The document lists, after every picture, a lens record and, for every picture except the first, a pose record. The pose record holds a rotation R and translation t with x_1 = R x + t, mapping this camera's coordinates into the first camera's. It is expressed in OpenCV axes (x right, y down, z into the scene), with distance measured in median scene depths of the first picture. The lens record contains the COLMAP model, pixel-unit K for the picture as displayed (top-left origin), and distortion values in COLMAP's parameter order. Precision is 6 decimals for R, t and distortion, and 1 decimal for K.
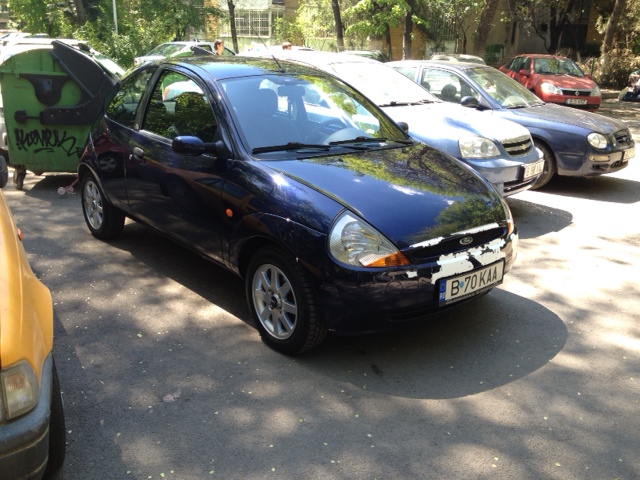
lens RADIAL K [[646.5, 0, 320.9], [0, 646.5, 239.2], [0, 0, 1]] dist [-0.051949, 0.000000]
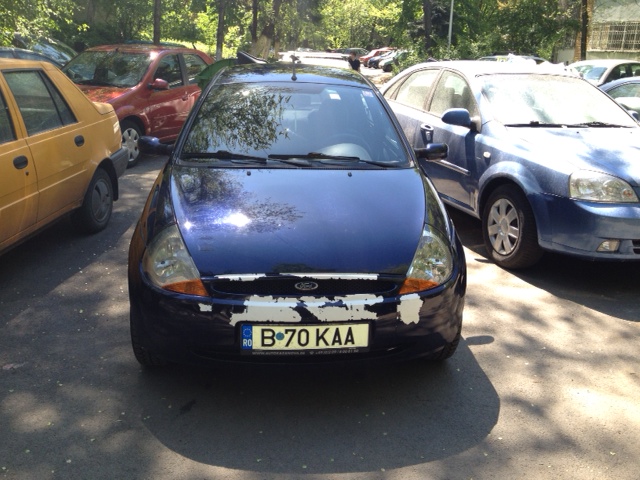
lens RADIAL K [[646.5, 0, 320.2], [0, 646.5, 241.0], [0, 0, 1]] dist [-0.051949, 0.000000]
pose [[0.814254, 0.162181, -0.557393, 0.693487], [-0.172095, 0.984457, 0.035040, -0.085734], [0.554412, 0.067393, 0.829509, 0.338769]]
